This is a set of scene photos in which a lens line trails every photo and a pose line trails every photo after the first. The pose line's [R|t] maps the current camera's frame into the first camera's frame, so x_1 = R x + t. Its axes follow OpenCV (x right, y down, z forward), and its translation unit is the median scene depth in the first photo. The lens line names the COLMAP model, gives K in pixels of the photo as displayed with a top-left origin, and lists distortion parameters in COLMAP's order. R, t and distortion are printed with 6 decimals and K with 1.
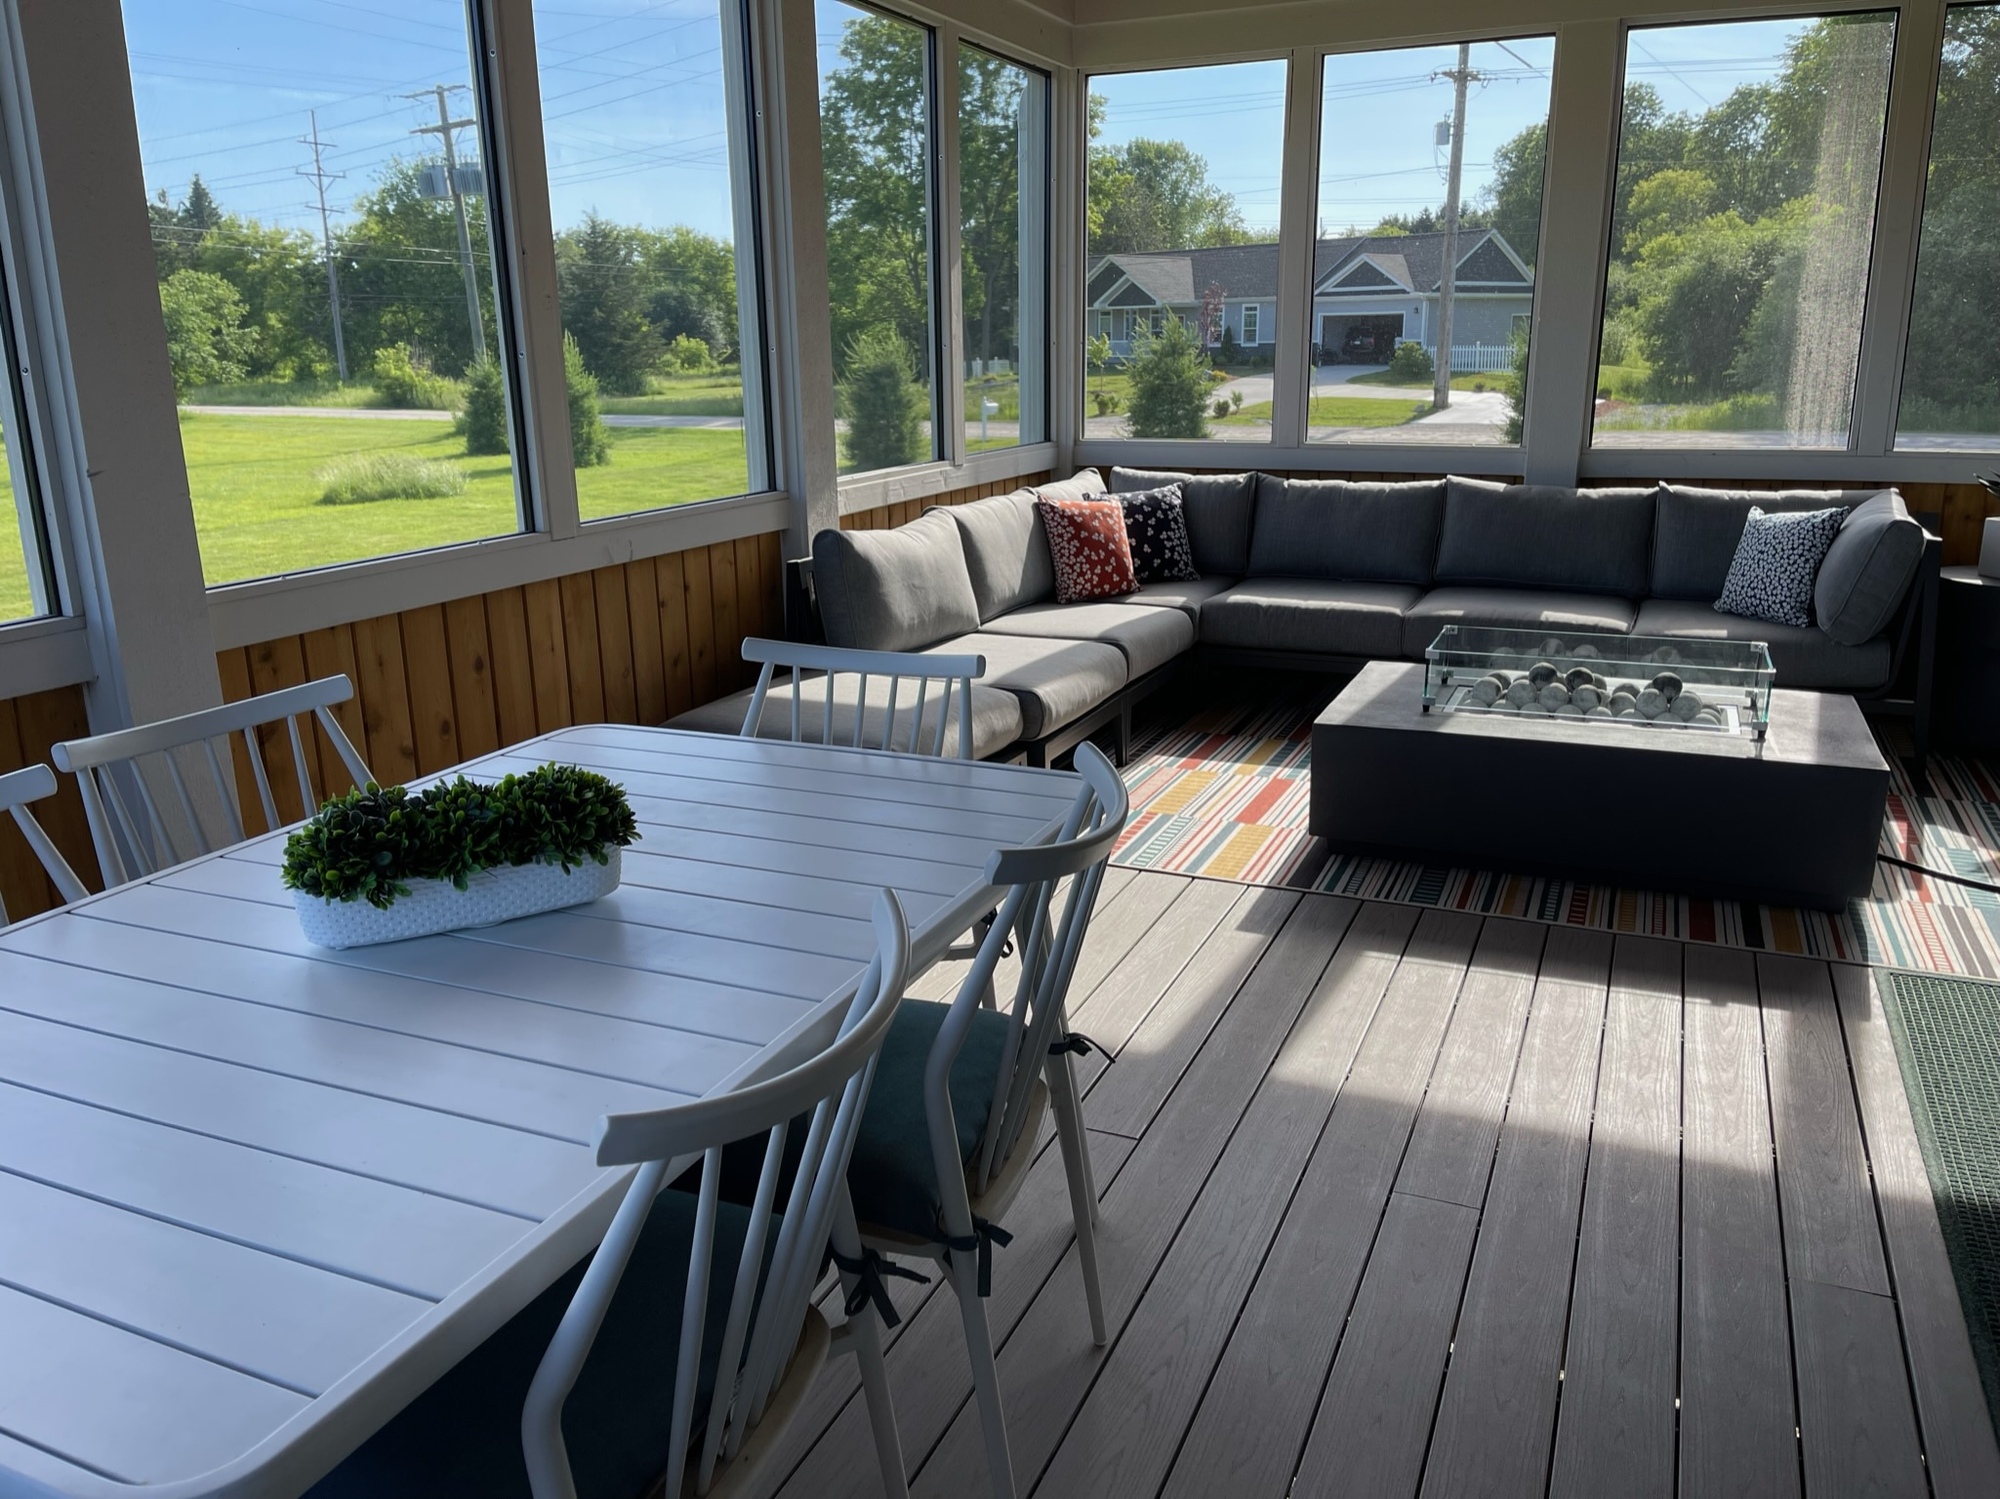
lens RADIAL K [[1524.0, 0, 1000.0], [0, 1524.0, 749.5], [0, 0, 1]] dist [0.088662, -0.108333]
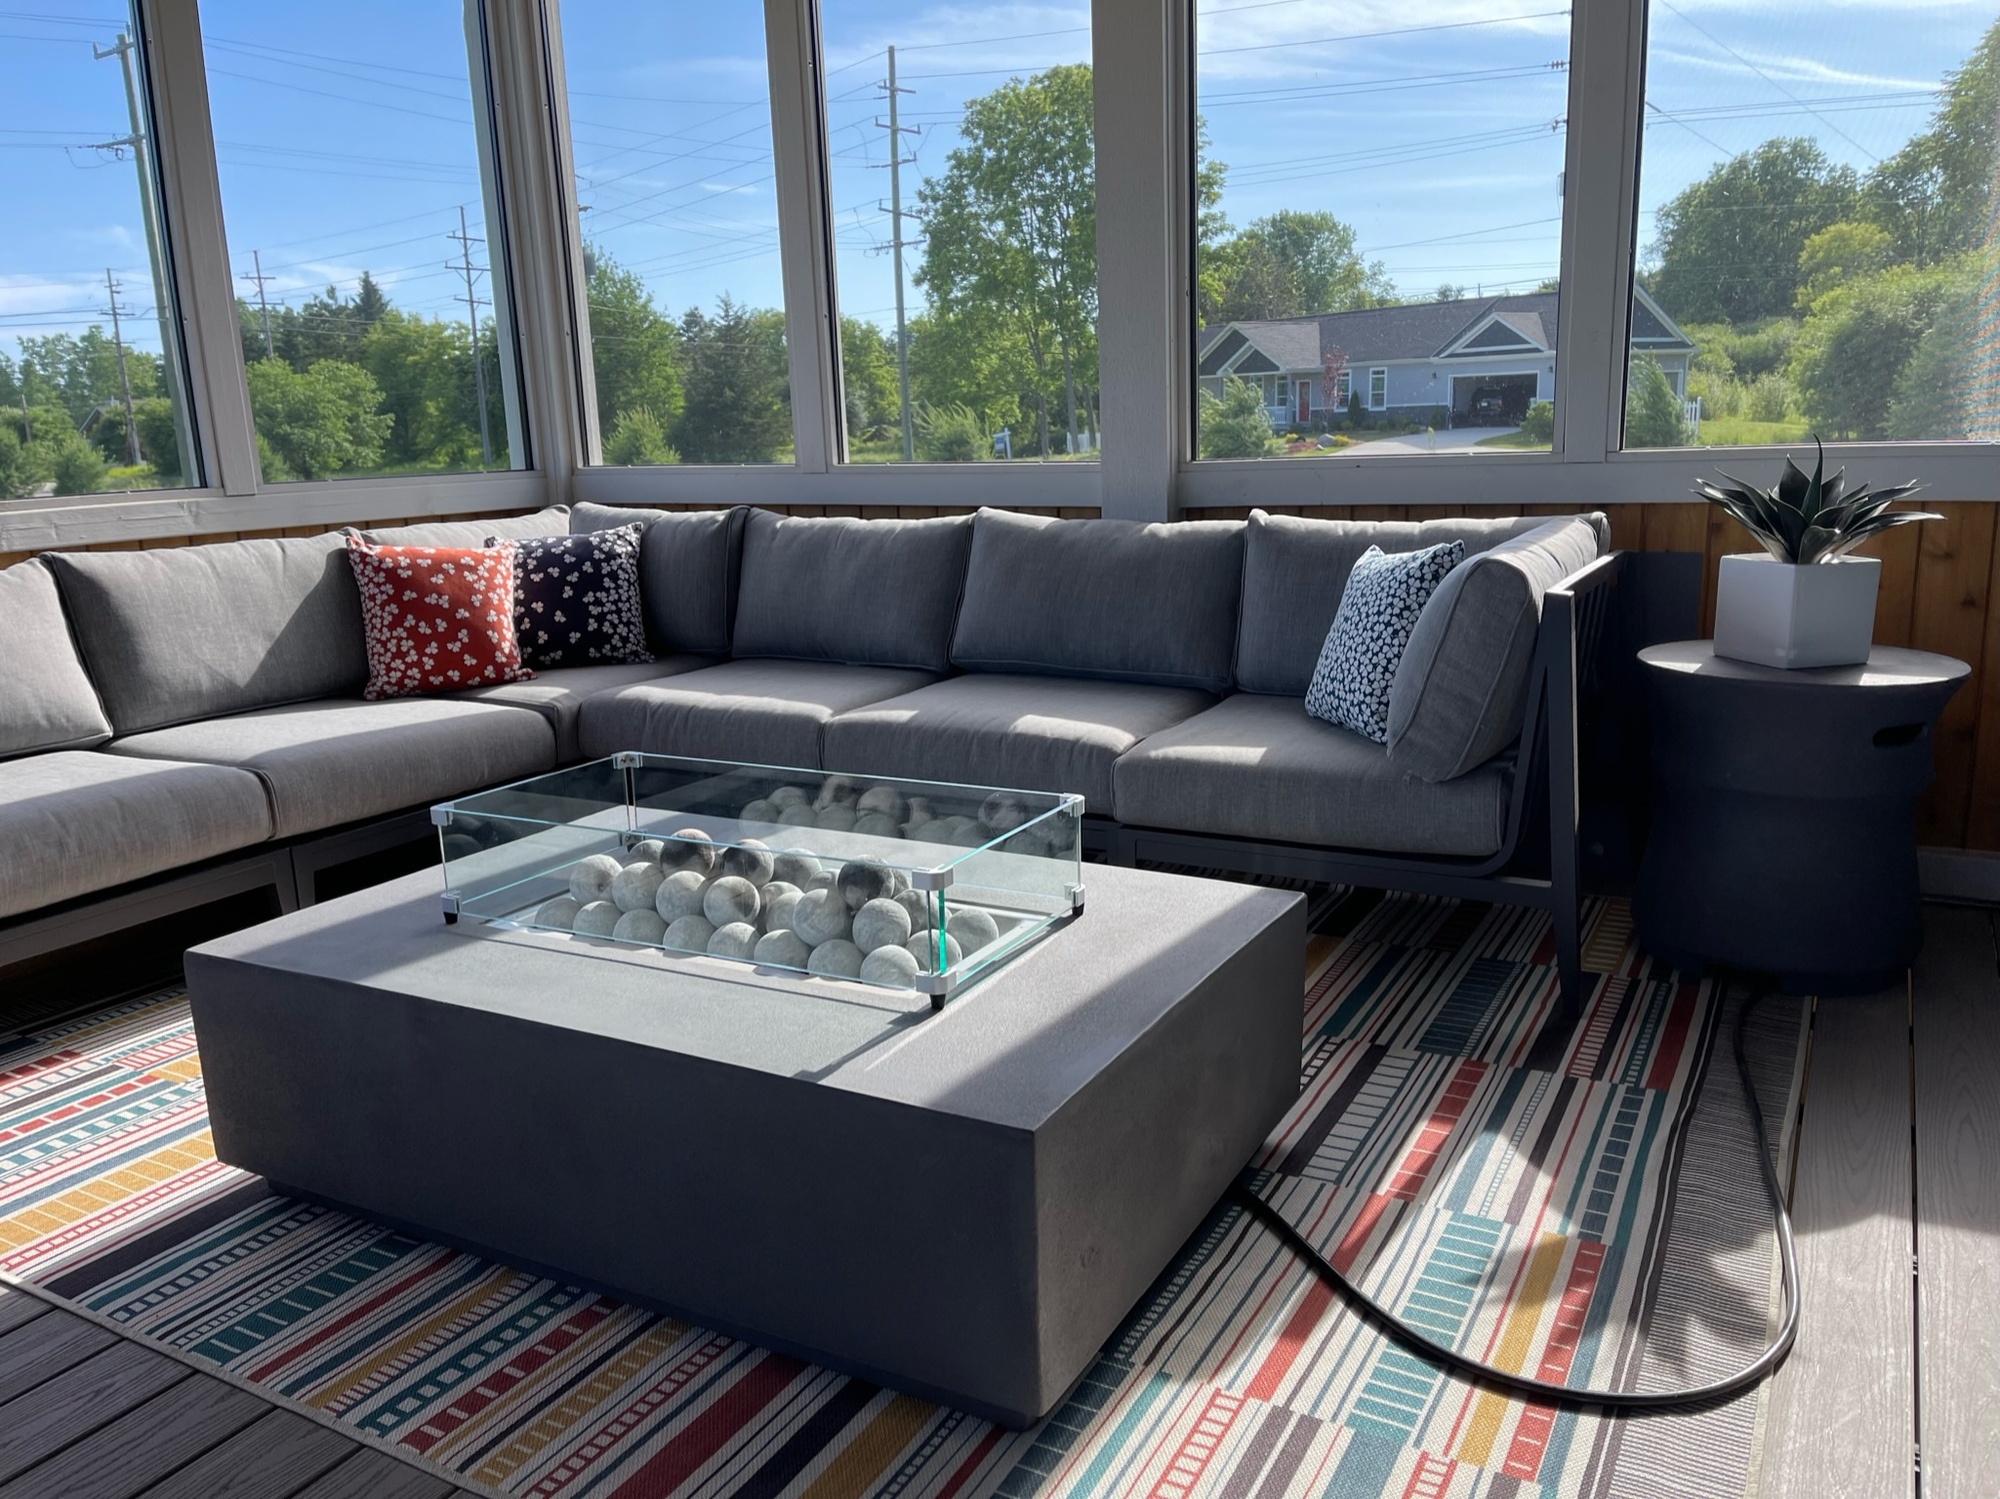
lens RADIAL K [[1523.4, 0, 1005.2], [0, 1523.4, 746.2], [0, 0, 1]] dist [0.078319, -0.102710]
pose [[0.994763, 0.001832, -0.102193, 0.353468], [-0.006802, 0.998809, -0.048307, -0.041245], [0.101983, 0.048750, 0.993591, 0.335072]]
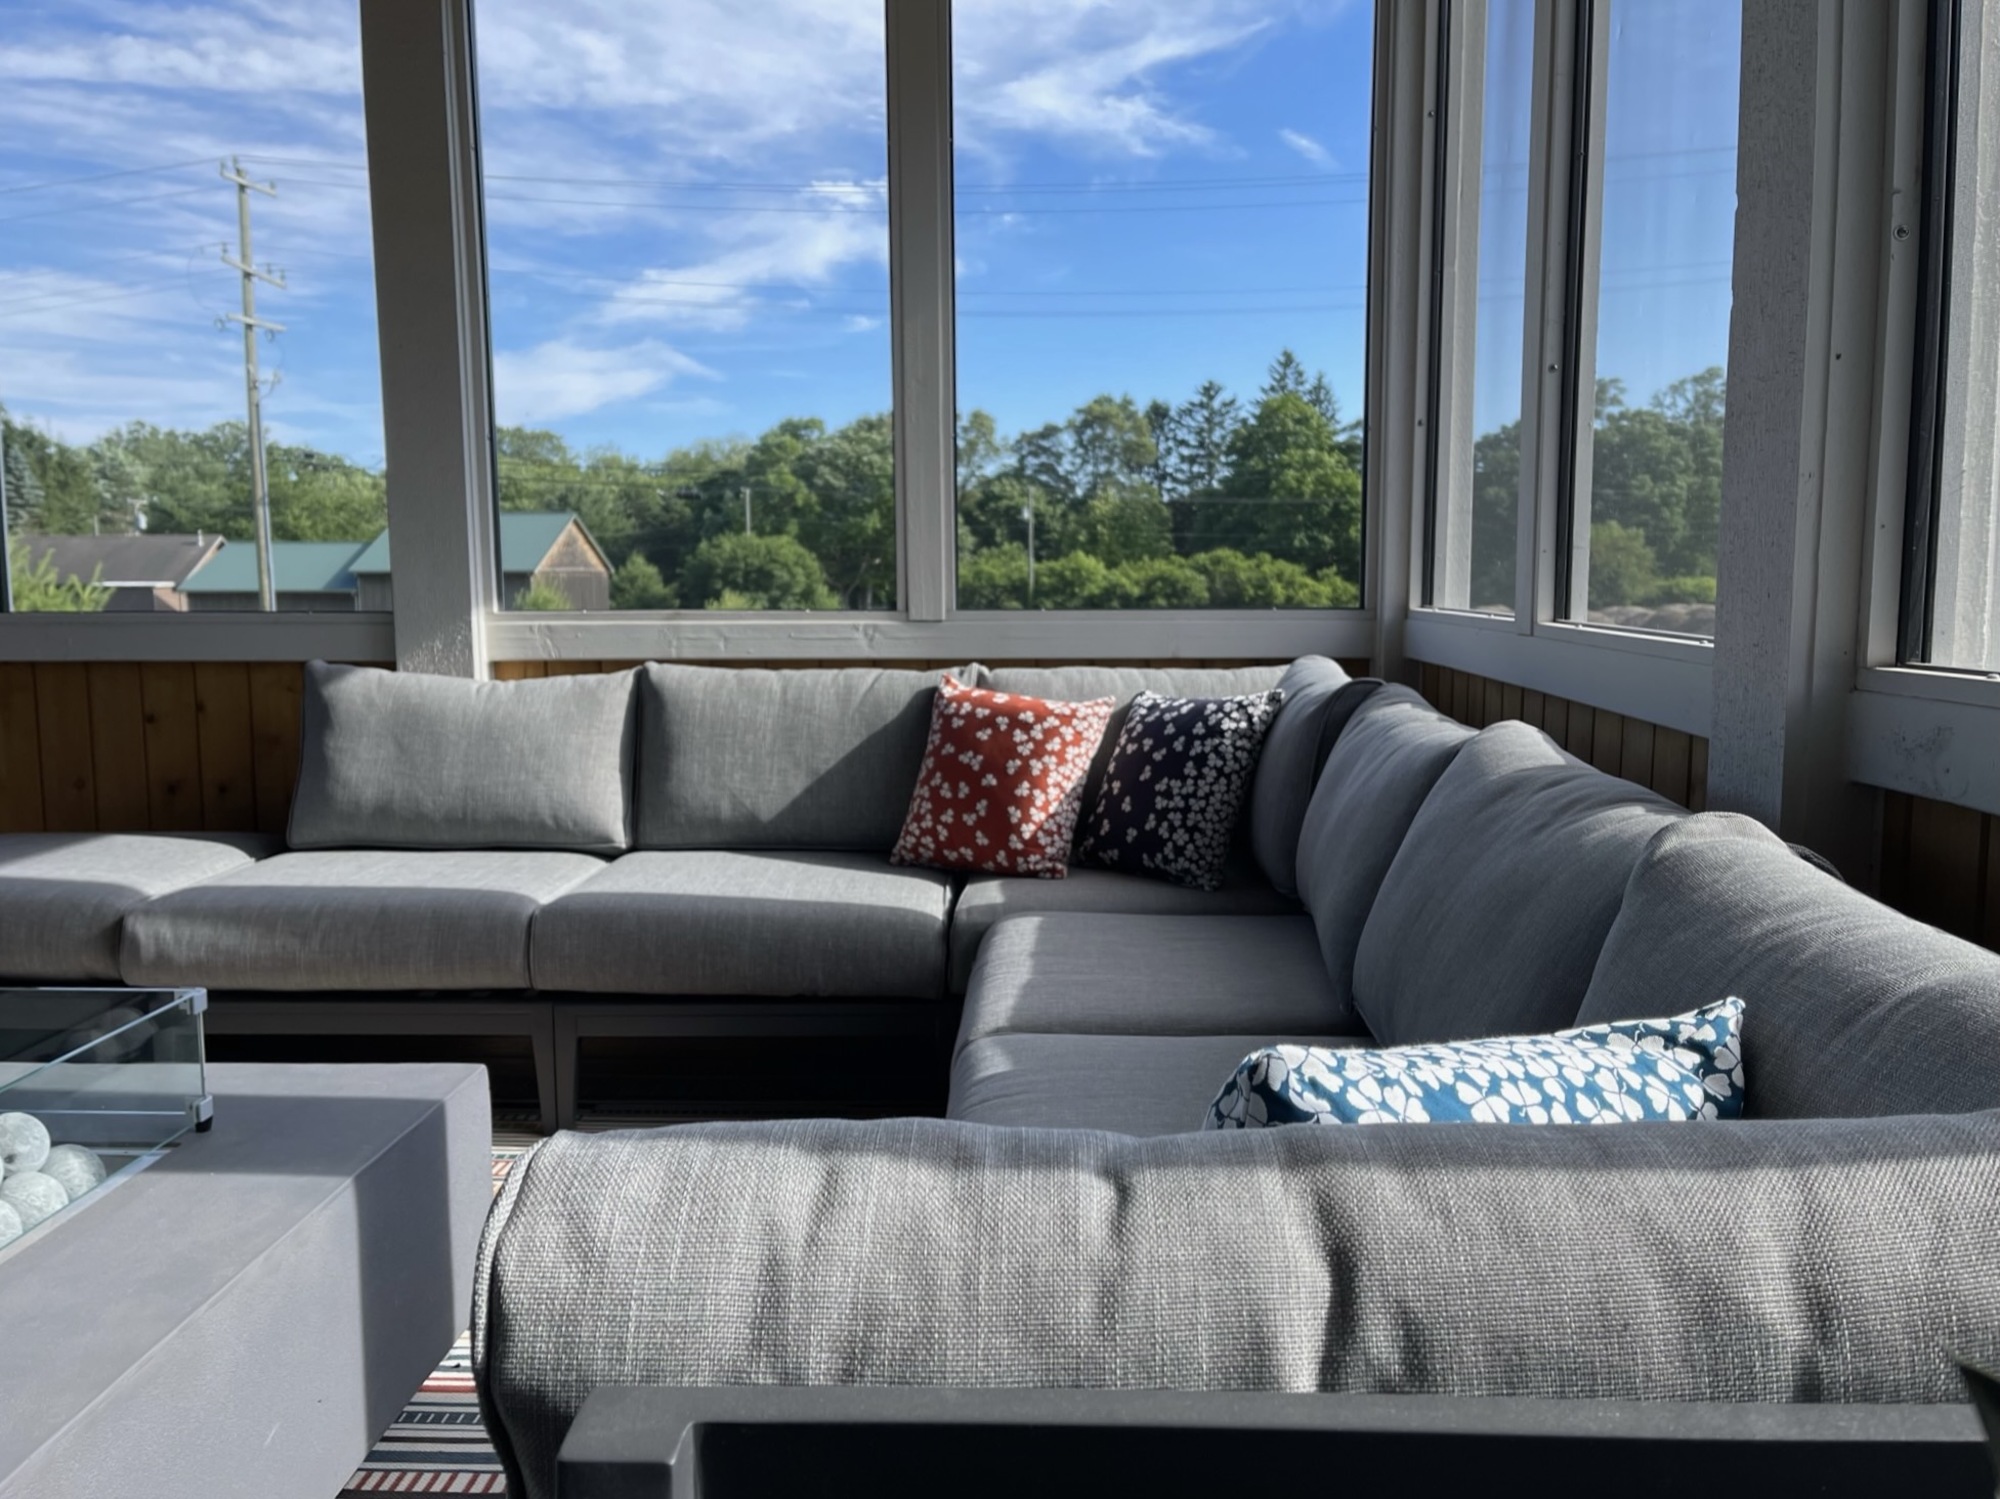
lens RADIAL K [[1586.4, 0, 1007.6], [0, 1586.4, 743.9], [0, 0, 1]] dist [0.084837, -0.108910]
pose [[0.367498, 0.113490, -0.923074, 0.548088], [-0.241882, 0.970034, 0.022964, -0.149251], [0.898019, 0.214835, 0.383937, 0.738179]]
